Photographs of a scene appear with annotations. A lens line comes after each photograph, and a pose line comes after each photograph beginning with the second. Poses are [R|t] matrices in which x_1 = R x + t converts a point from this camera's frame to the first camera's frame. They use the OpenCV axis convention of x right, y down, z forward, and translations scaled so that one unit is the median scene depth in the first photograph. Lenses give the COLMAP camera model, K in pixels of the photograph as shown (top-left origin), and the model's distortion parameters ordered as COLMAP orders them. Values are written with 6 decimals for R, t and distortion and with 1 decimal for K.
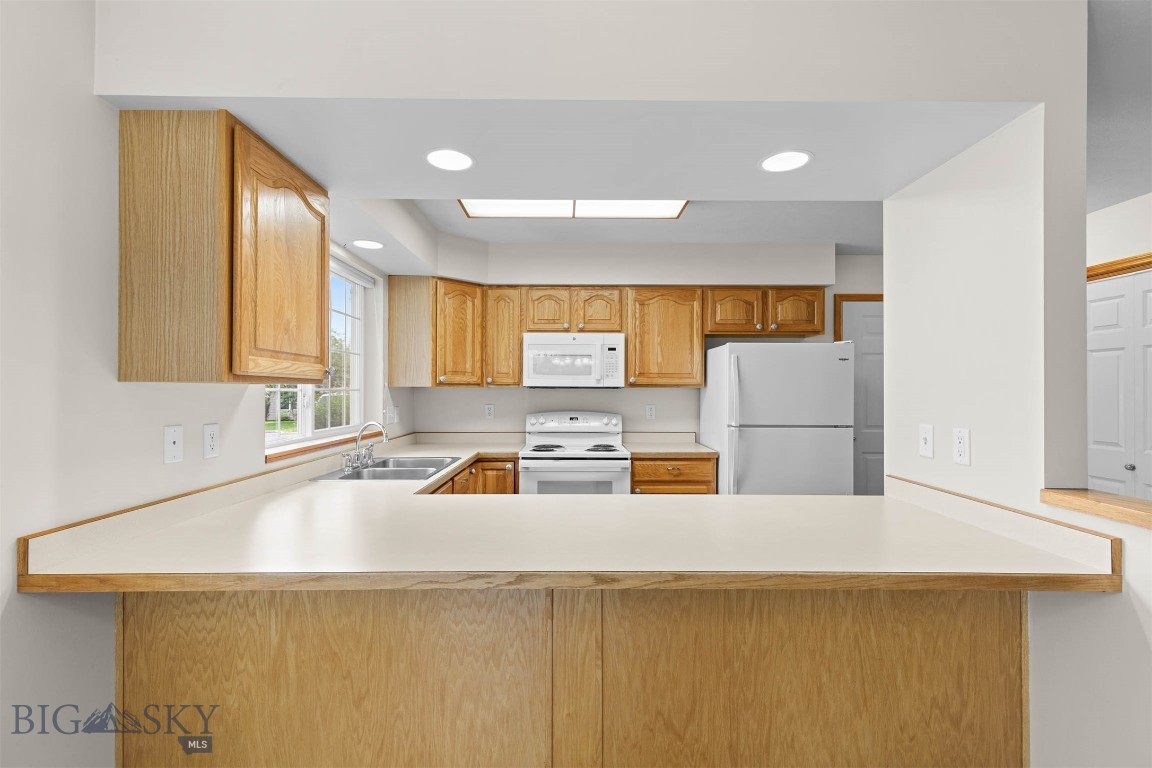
lens RADIAL K [[517.7, 0, 575.9], [0, 517.7, 389.5], [0, 0, 1]] dist [0.006750, -0.000164]
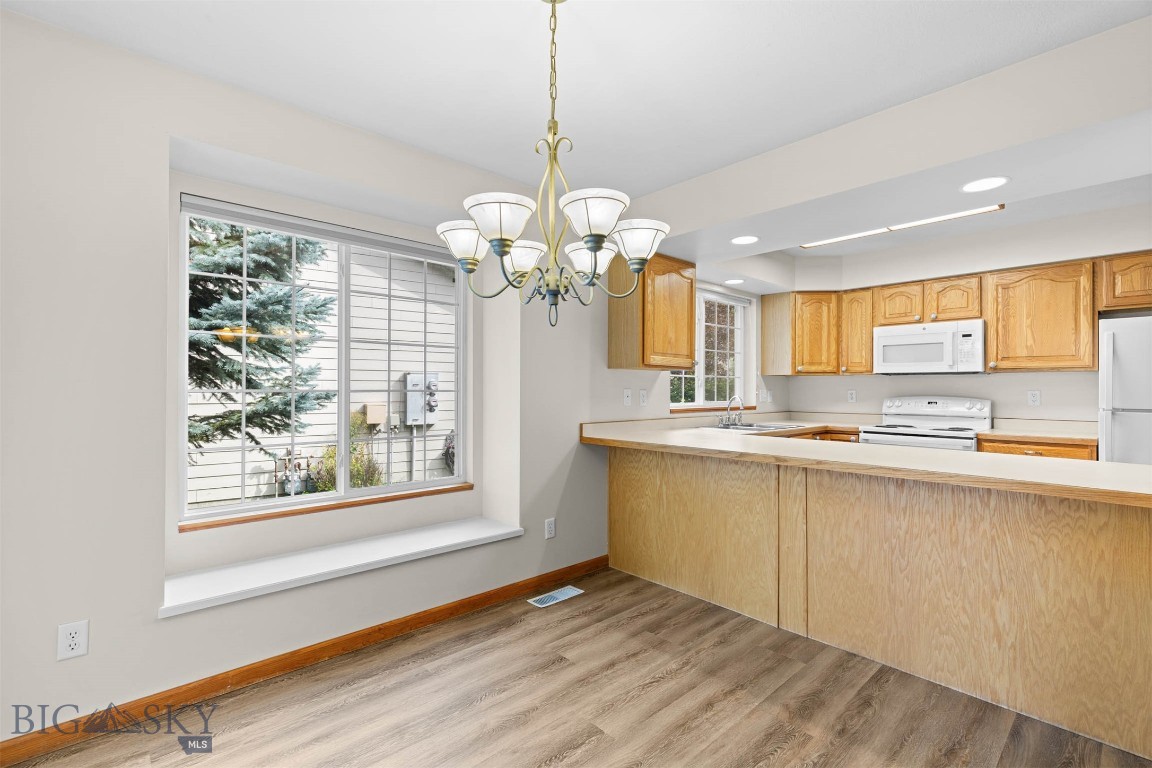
lens RADIAL K [[515.2, 0, 577.3], [0, 515.2, 388.5], [0, 0, 1]] dist [0.004370, -0.000693]
pose [[0.671538, -0.001829, -0.740968, 0.319911], [-0.001070, 0.999994, -0.003438, 0.033920], [0.740969, 0.003102, 0.671532, -0.286370]]
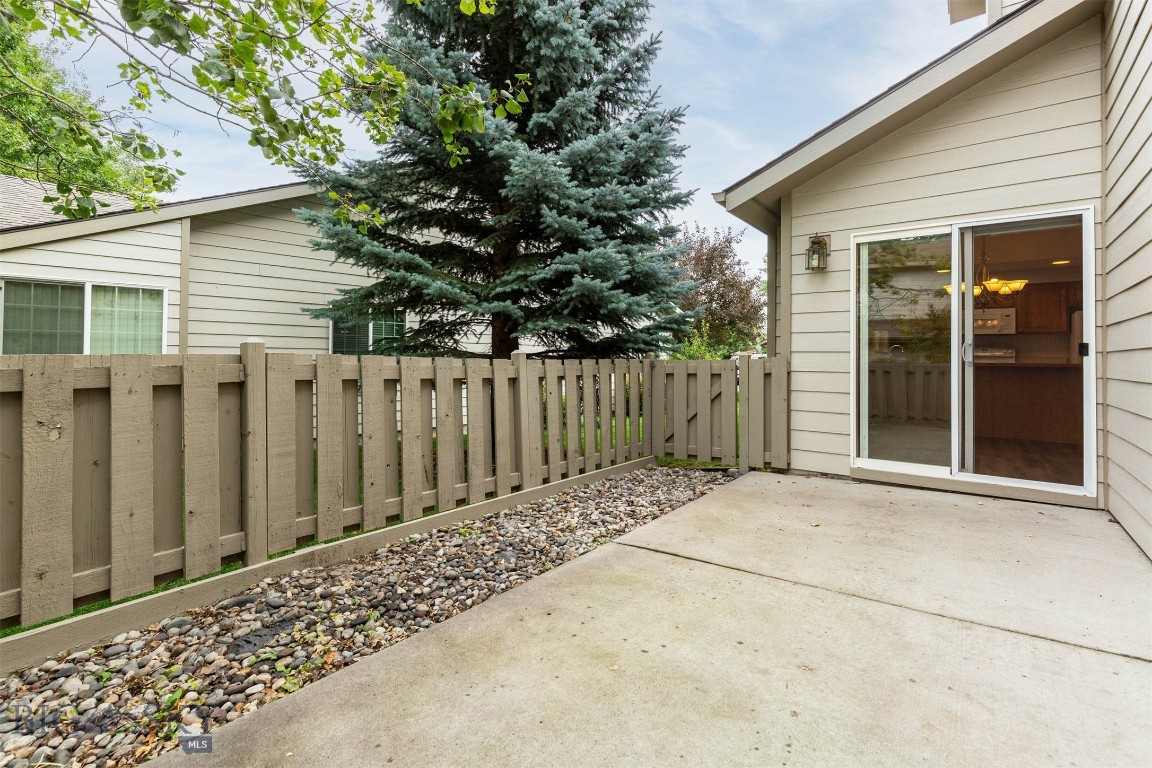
lens RADIAL K [[533.6, 0, 577.3], [0, 533.6, 356.9], [0, 0, 1]] dist [0.000425, -0.000075]
pose [[0.787796, 0.006096, -0.615906, 0.029114], [-0.010680, 0.999936, -0.003764, 0.117035], [0.615844, 0.009543, 0.787810, -1.809902]]
